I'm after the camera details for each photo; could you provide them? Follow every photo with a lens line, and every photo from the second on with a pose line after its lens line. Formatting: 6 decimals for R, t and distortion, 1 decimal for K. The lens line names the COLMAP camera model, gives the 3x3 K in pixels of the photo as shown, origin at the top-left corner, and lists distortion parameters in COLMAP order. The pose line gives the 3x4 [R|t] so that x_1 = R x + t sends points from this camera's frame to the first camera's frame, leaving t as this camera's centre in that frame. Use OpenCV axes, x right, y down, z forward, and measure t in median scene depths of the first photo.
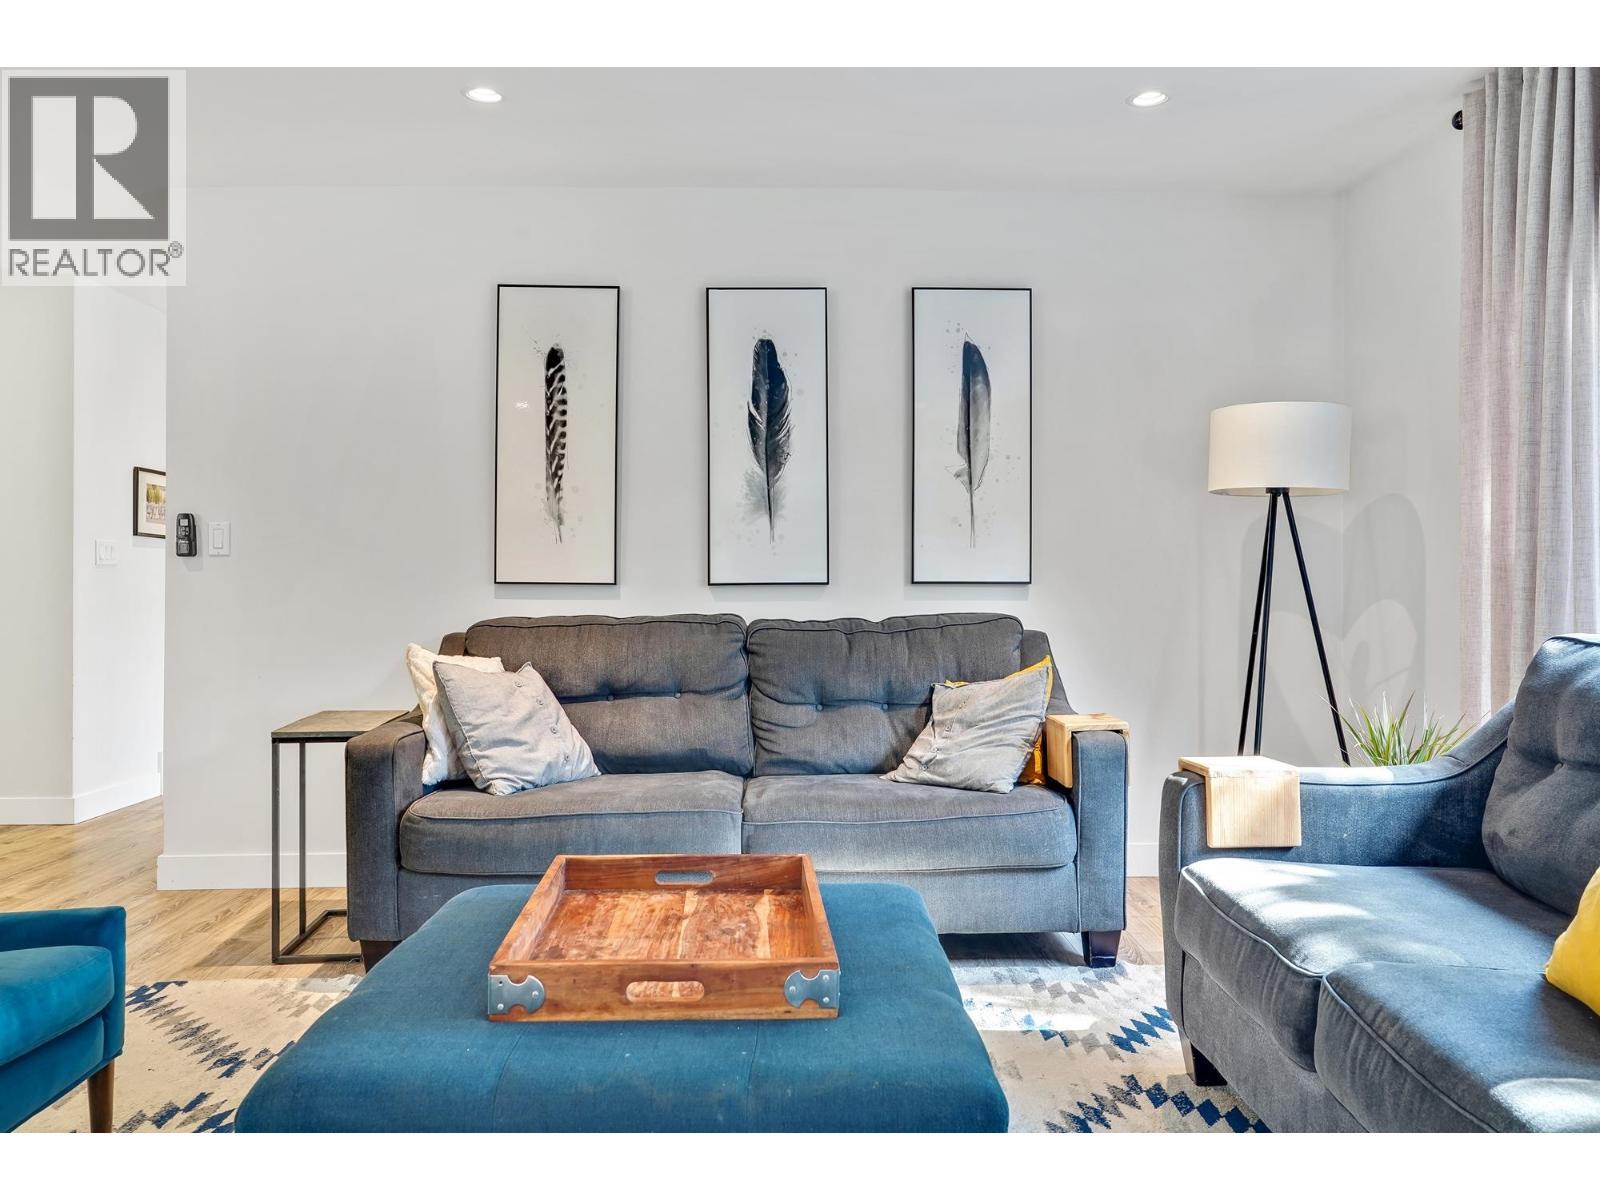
lens RADIAL K [[1113.2, 0, 799.3], [0, 1113.2, 591.3], [0, 0, 1]] dist [0.006478, 0.003869]
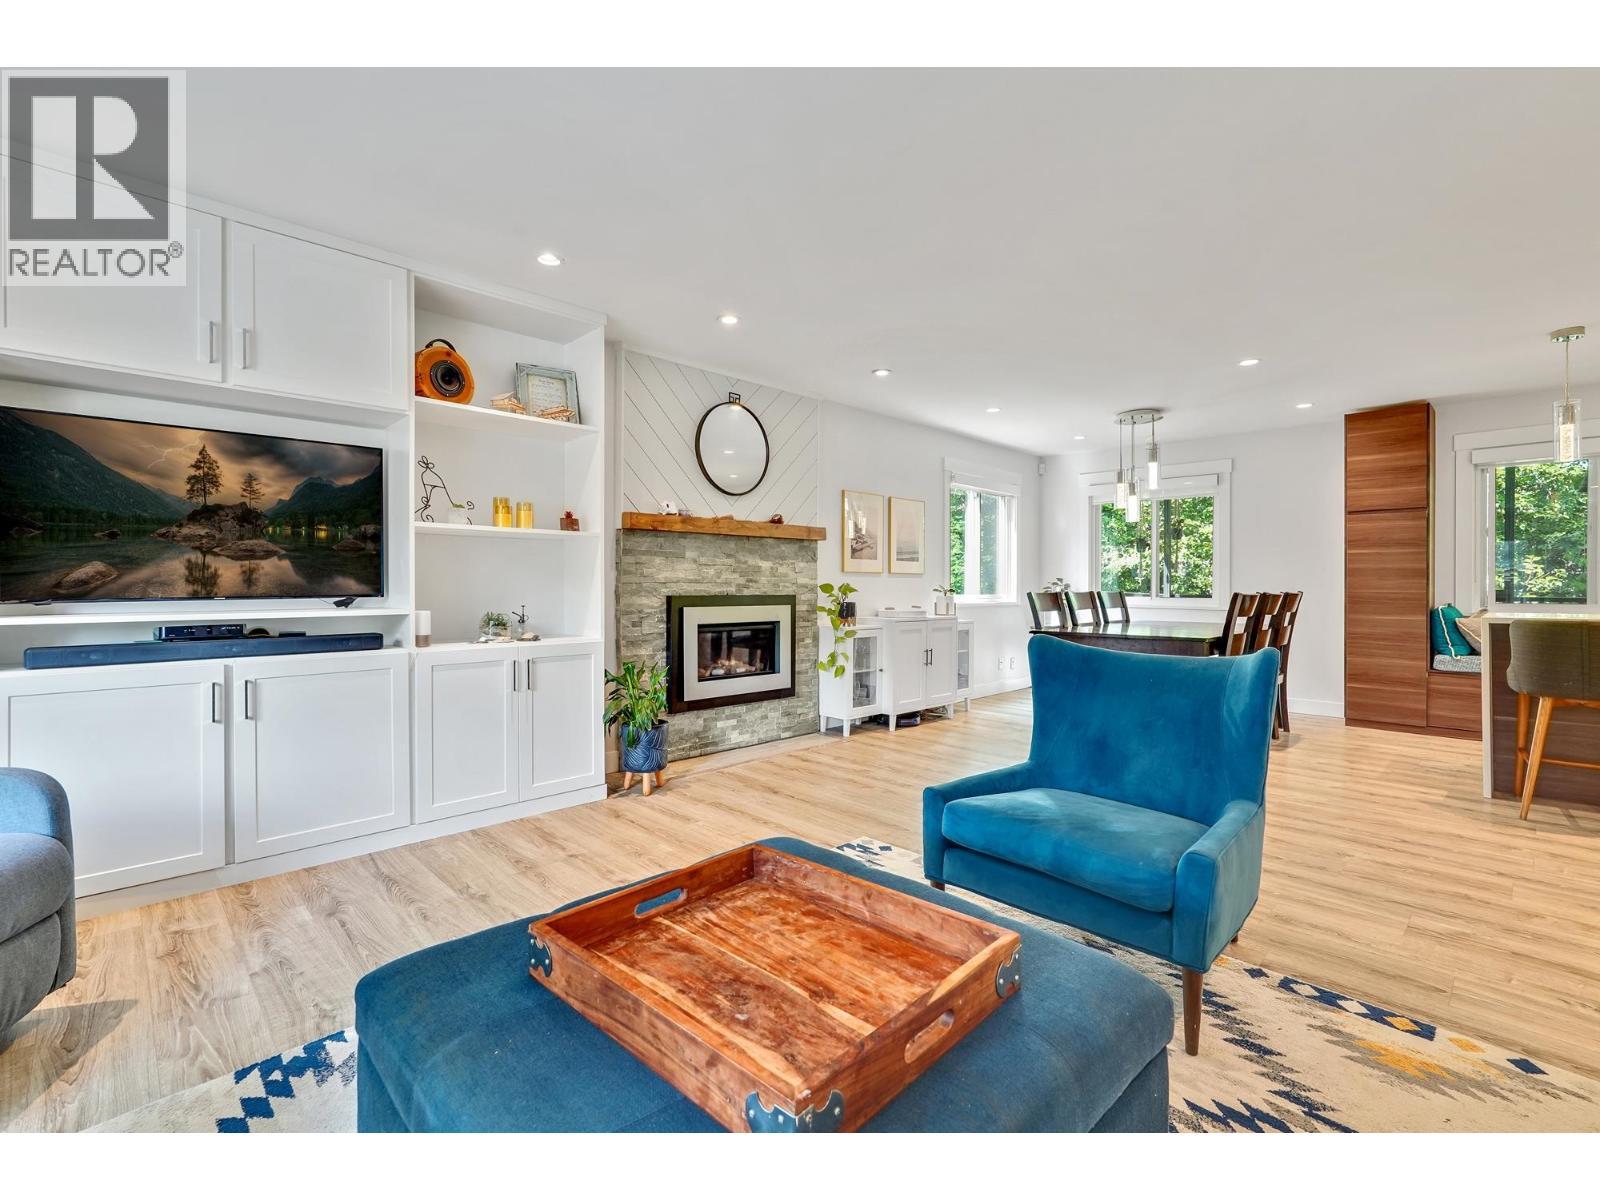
lens RADIAL K [[730.7, 0, 804.7], [0, 730.7, 601.6], [0, 0, 1]] dist [0.000700, -0.000456]
pose [[-0.732621, 0.017678, -0.680408, 0.131190], [-0.004289, 0.999523, 0.030588, -0.007471], [0.680624, 0.025328, -0.732195, 0.688719]]
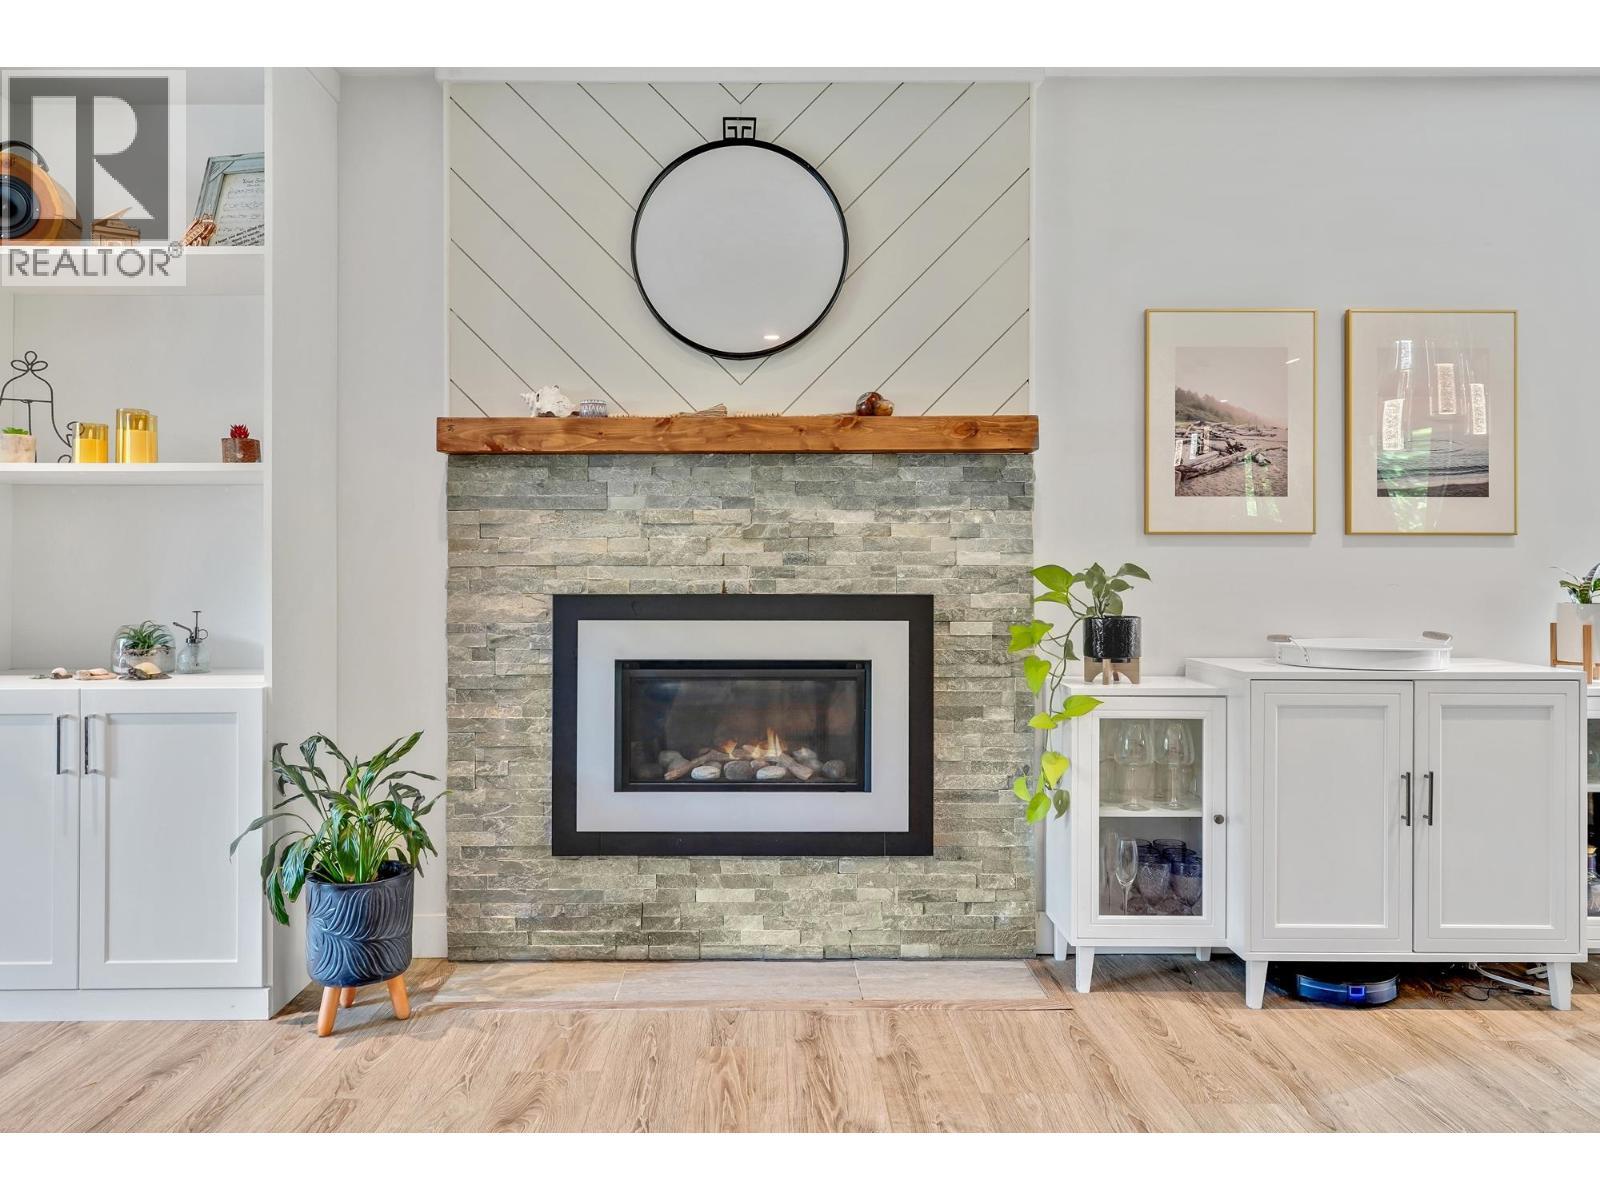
lens RADIAL K [[1113.2, 0, 799.0], [0, 1113.2, 583.7], [0, 0, 1]] dist [0.006478, 0.003869]
pose [[-0.999663, 0.005116, 0.025461, 0.091257], [0.005541, 0.999846, 0.016652, -0.007141], [-0.025371, 0.016788, -0.999537, 0.679238]]
